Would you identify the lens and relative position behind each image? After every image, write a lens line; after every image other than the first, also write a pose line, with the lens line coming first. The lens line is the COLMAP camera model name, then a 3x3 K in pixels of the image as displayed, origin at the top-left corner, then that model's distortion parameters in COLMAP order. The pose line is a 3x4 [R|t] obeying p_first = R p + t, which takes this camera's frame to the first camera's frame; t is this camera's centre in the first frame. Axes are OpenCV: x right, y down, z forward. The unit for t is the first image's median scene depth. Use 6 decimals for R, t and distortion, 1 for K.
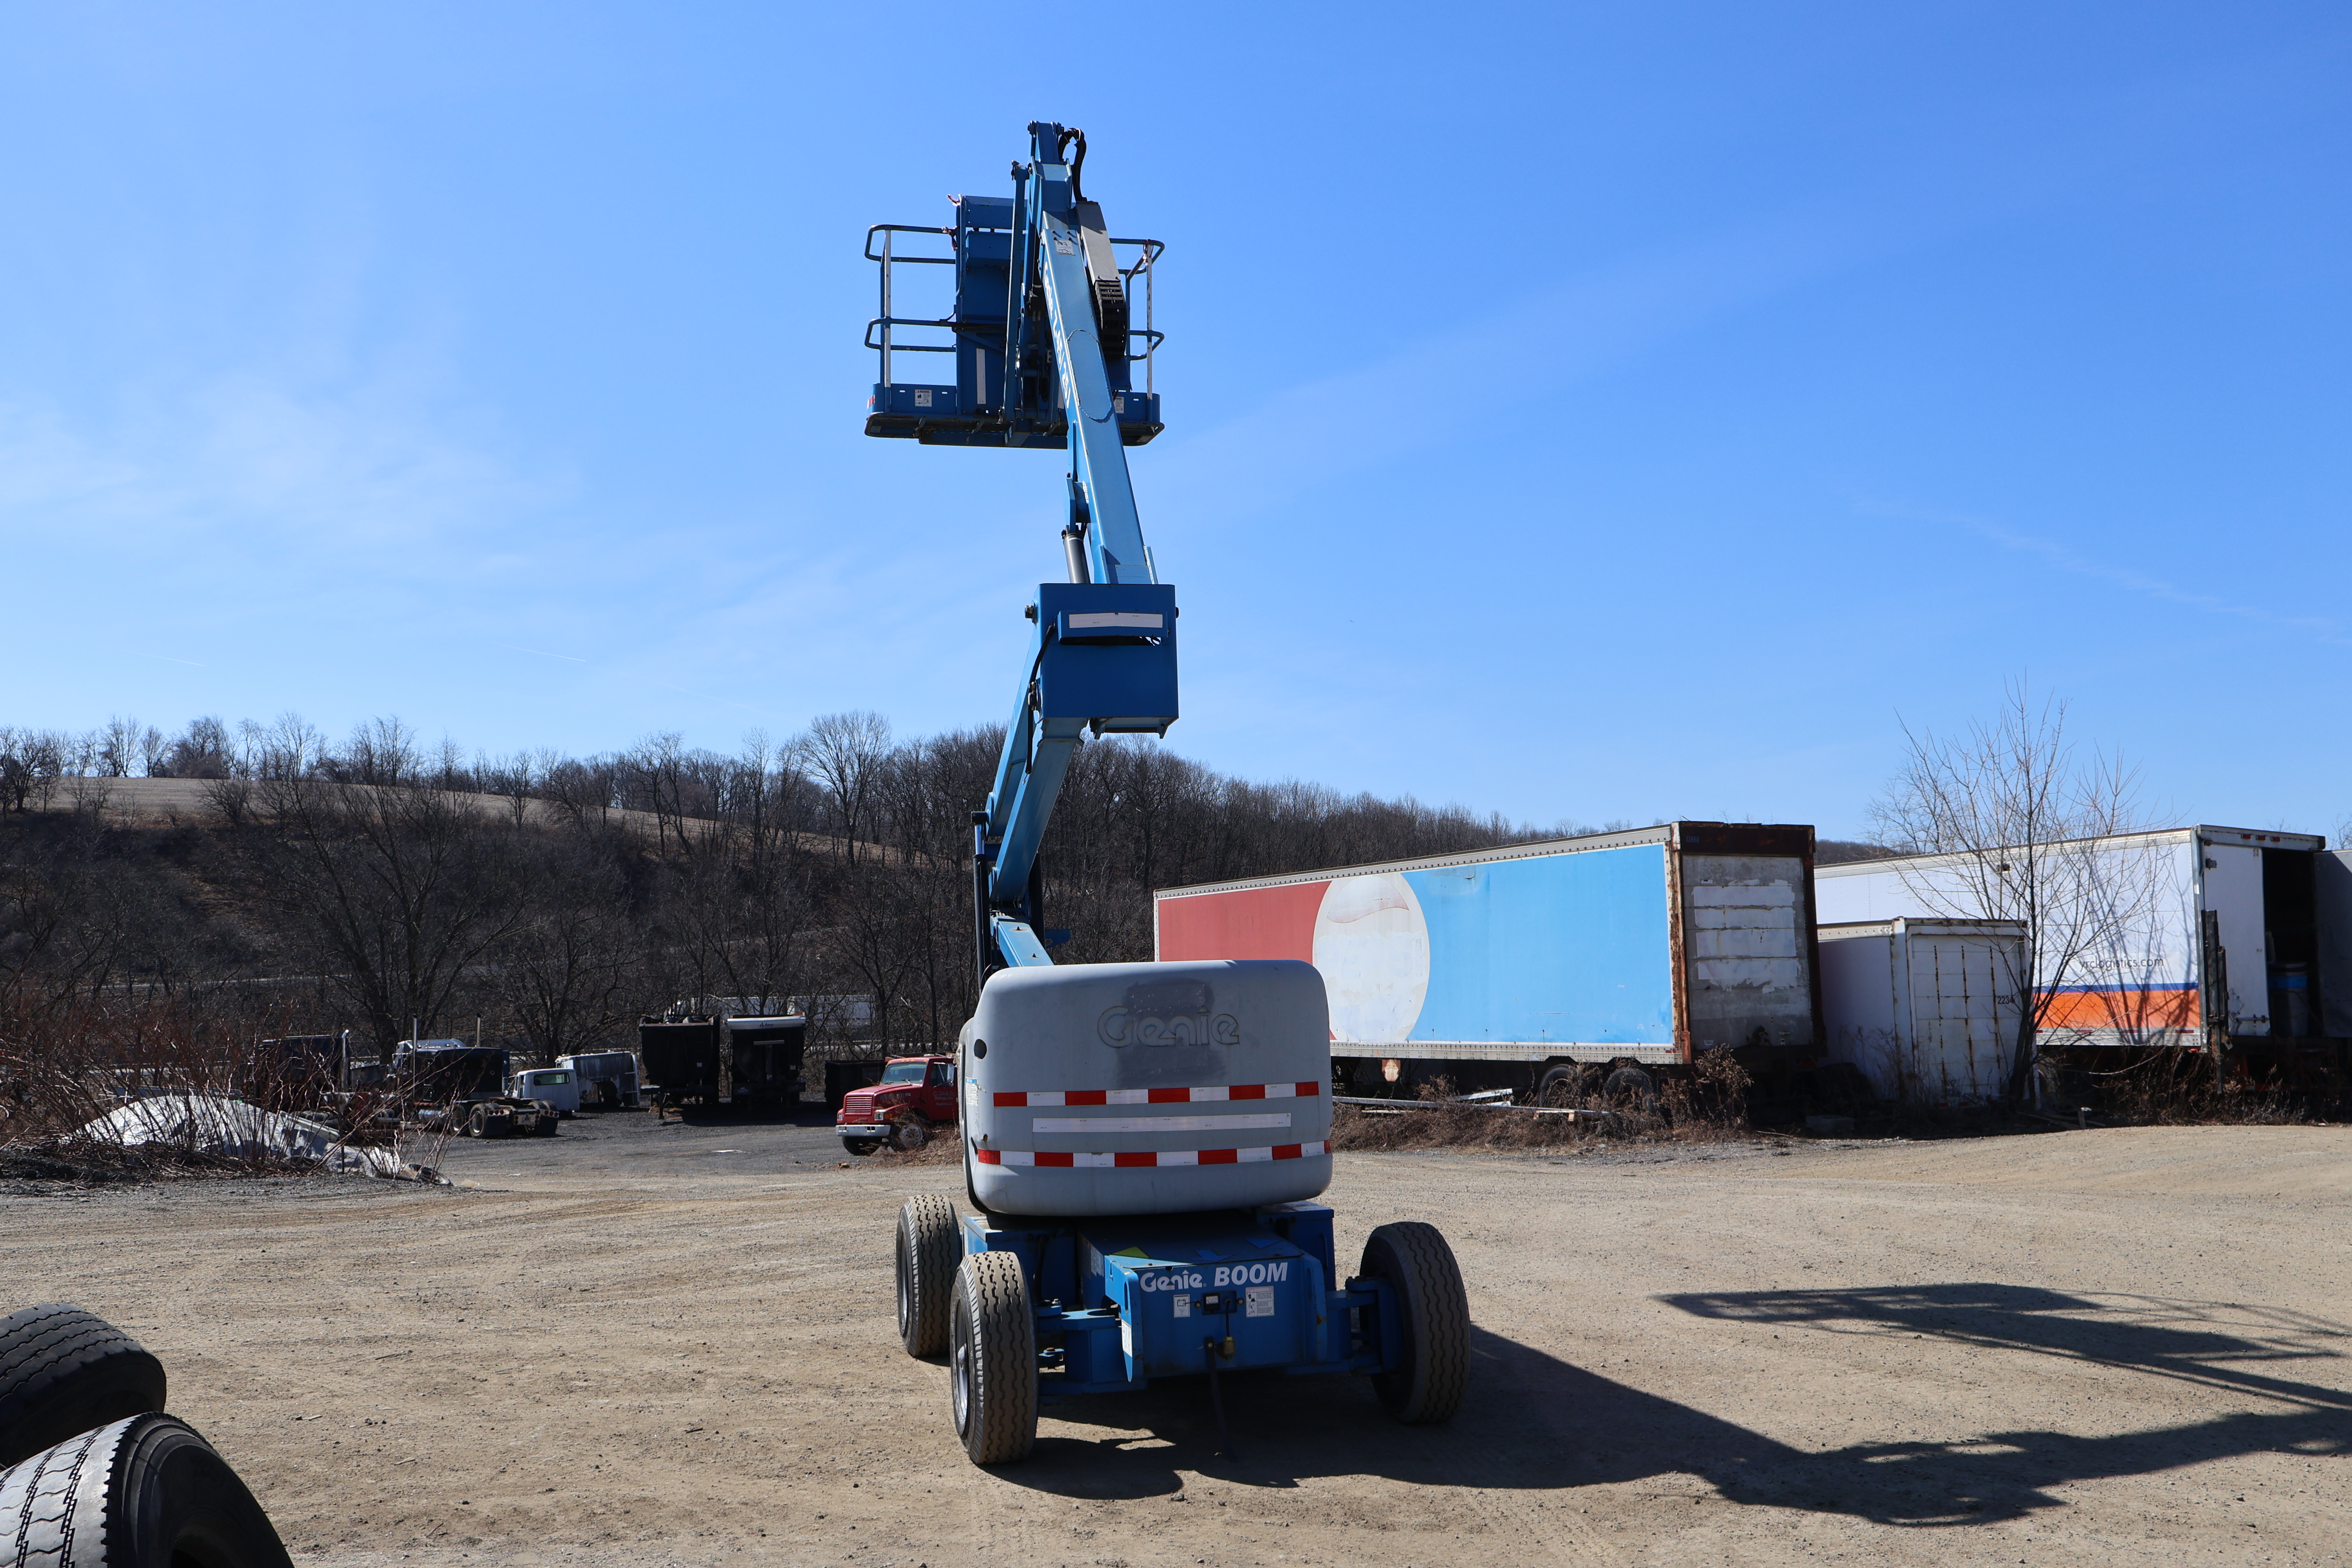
lens RADIAL K [[1953.7, 0, 1193.3], [0, 1953.7, 792.1], [0, 0, 1]] dist [-0.009179, 0.009642]
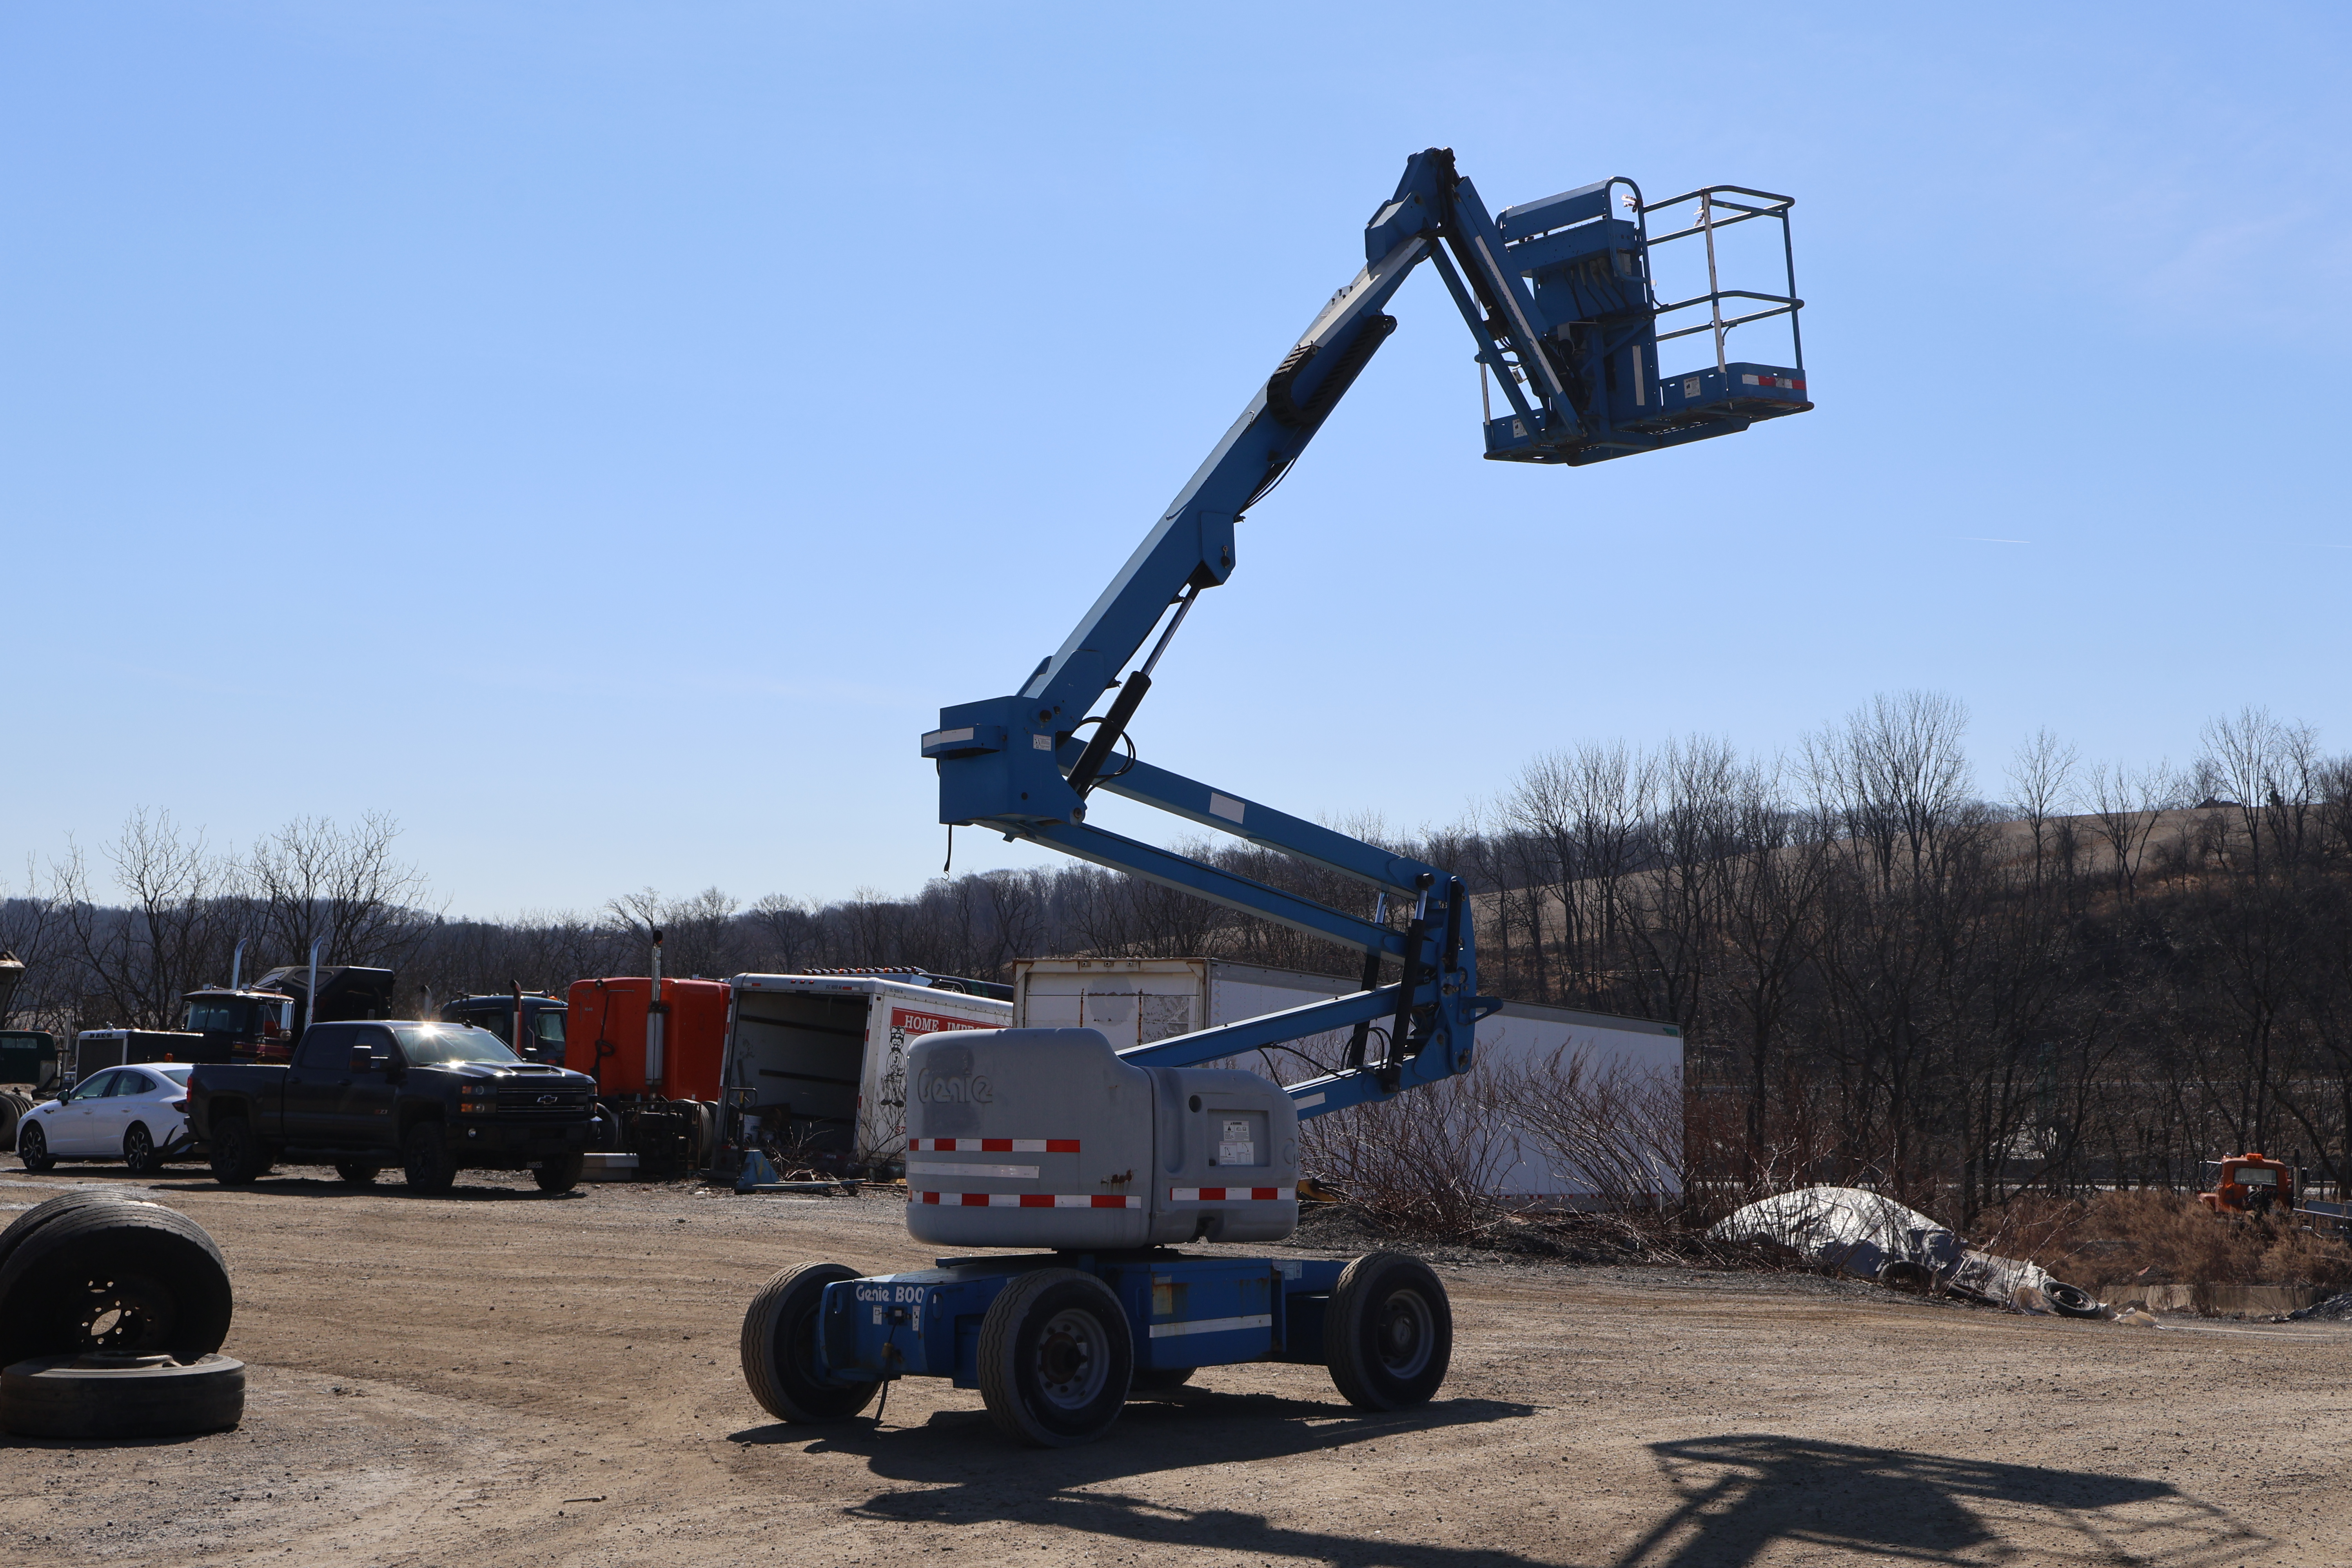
lens RADIAL K [[2823.2, 0, 1153.7], [0, 2823.2, 782.2], [0, 0, 1]] dist [0.046765, 0.000000]
pose [[0.508489, -0.083936, -0.856968, 0.813384], [0.081400, 0.995466, -0.049201, 0.017279], [0.857212, -0.044739, 0.513016, 0.132186]]
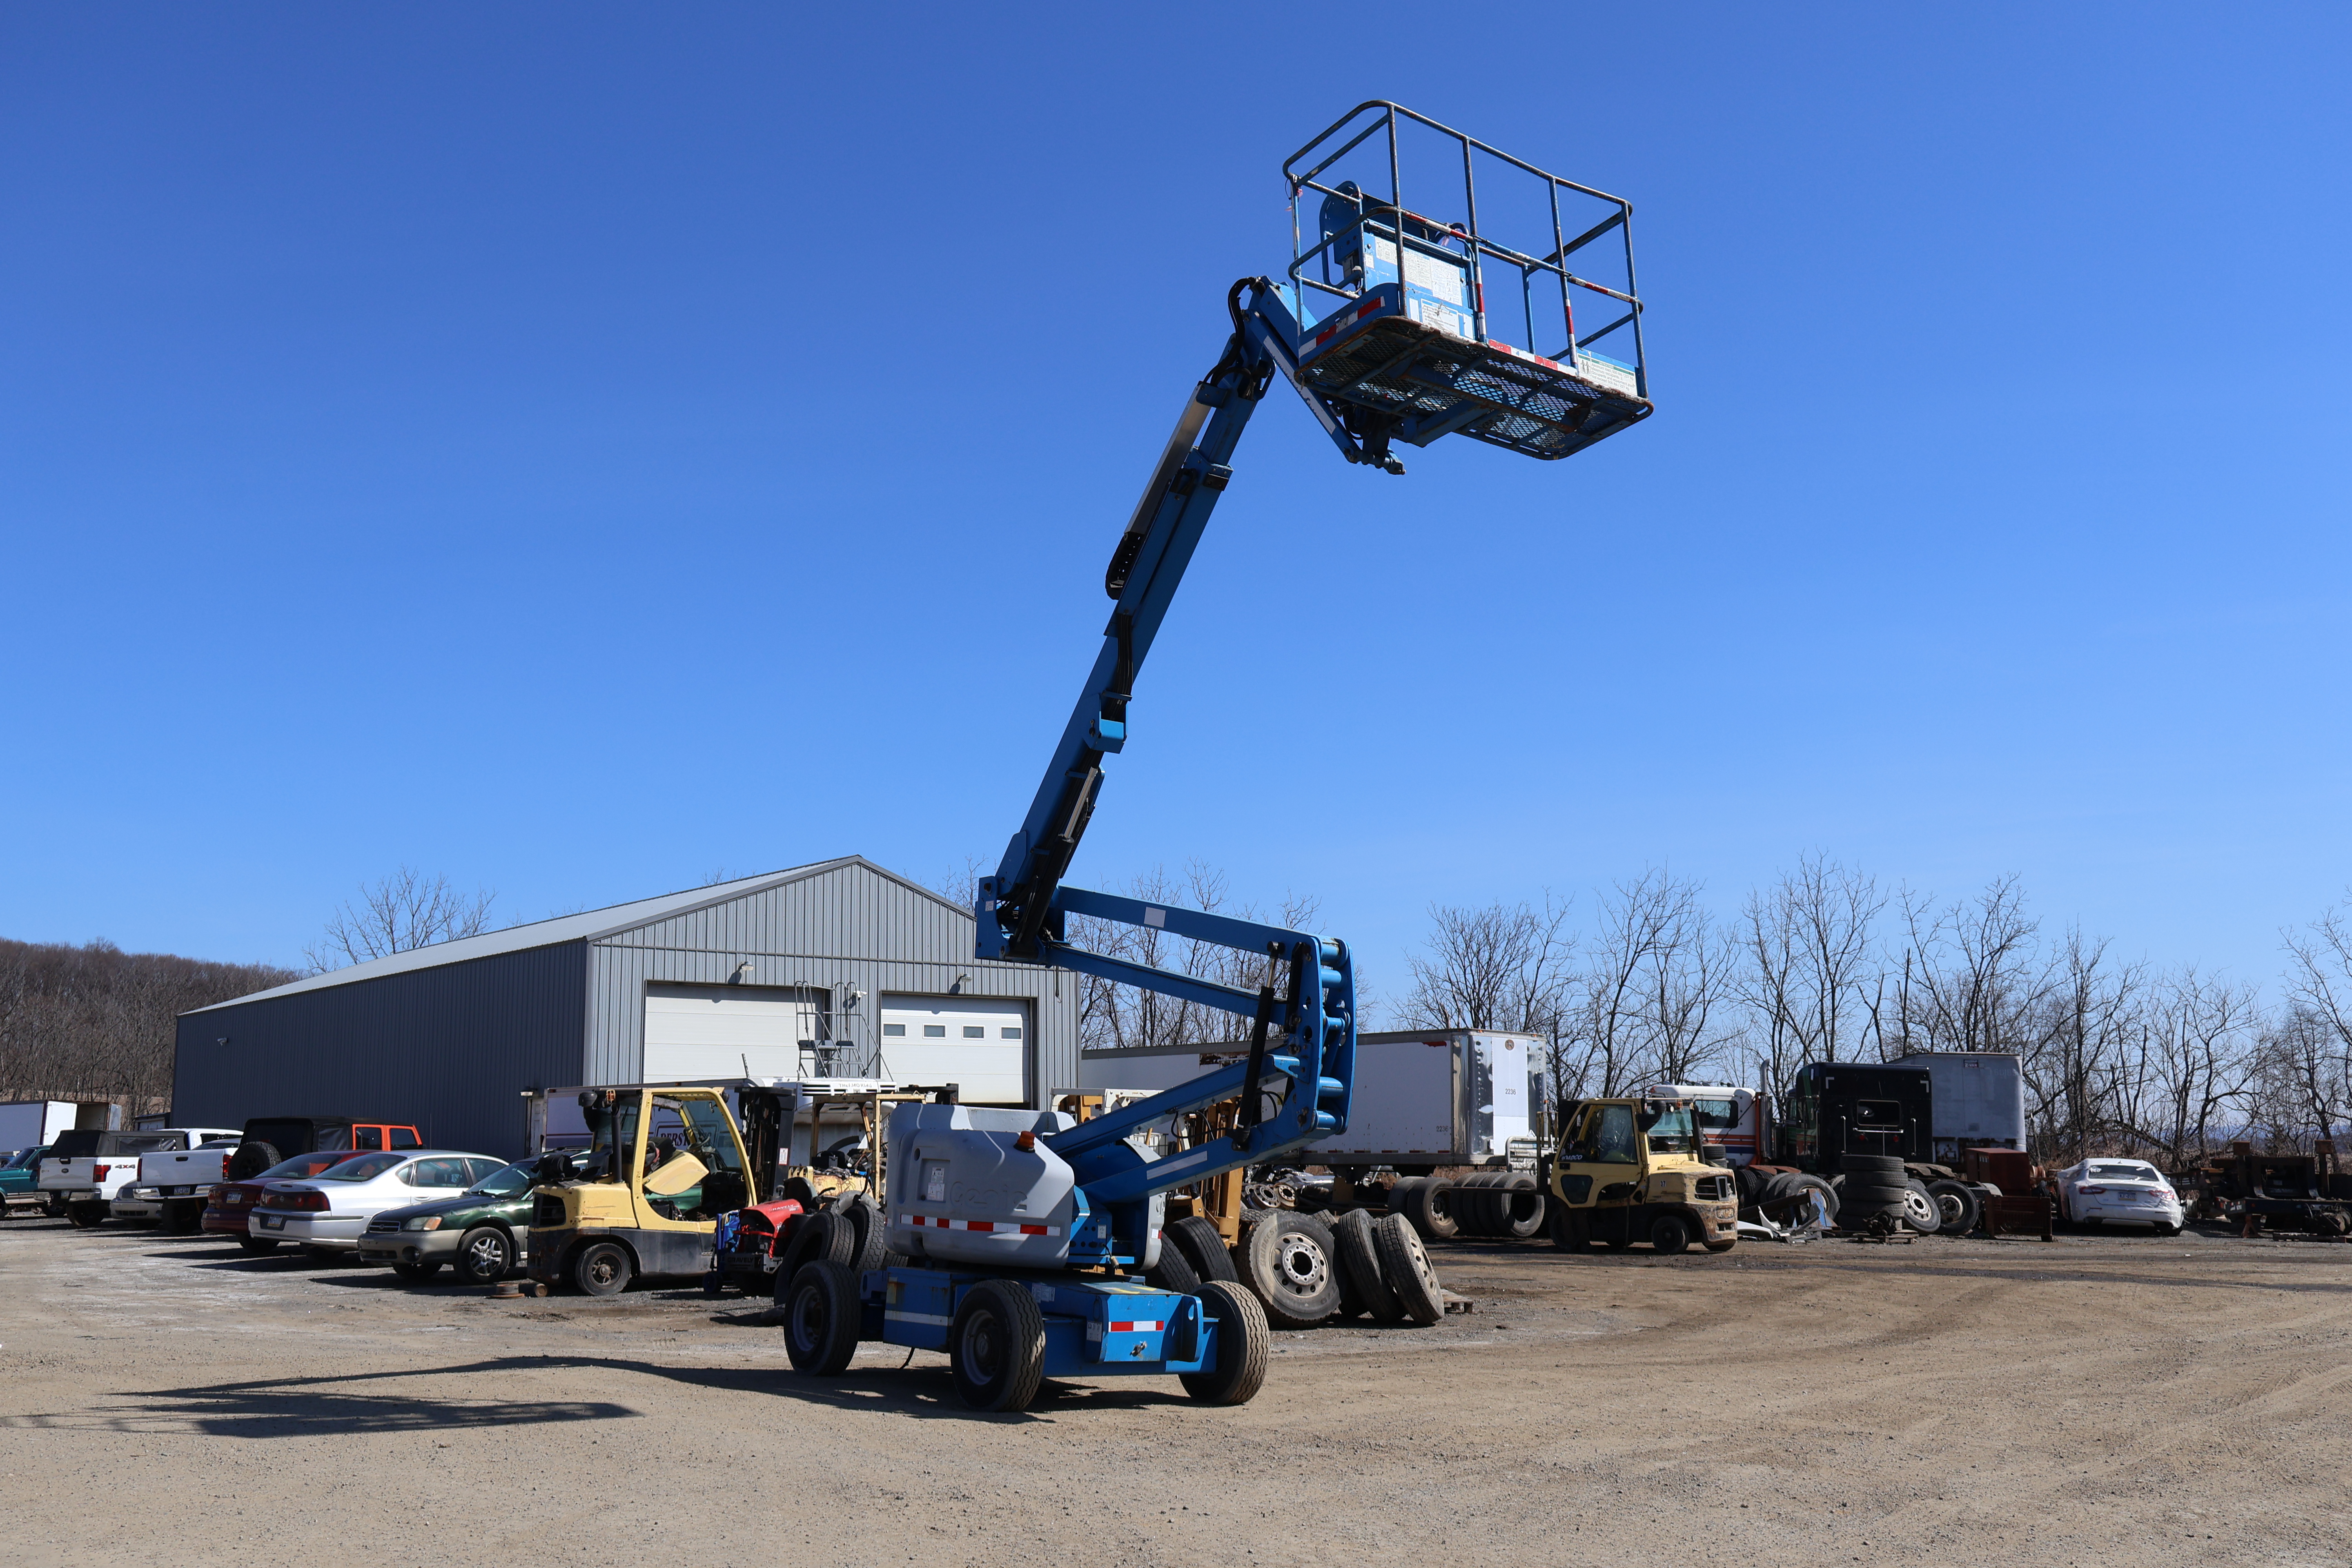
lens RADIAL K [[2215.1, 0, 1156.4], [0, 2215.1, 741.5], [0, 0, 1]] dist [0.015425, 0.000000]
pose [[-0.922538, -0.084659, -0.376506, 0.325187], [0.025828, 0.959907, -0.279127, 0.178538], [0.385041, -0.267230, -0.883364, 1.568659]]
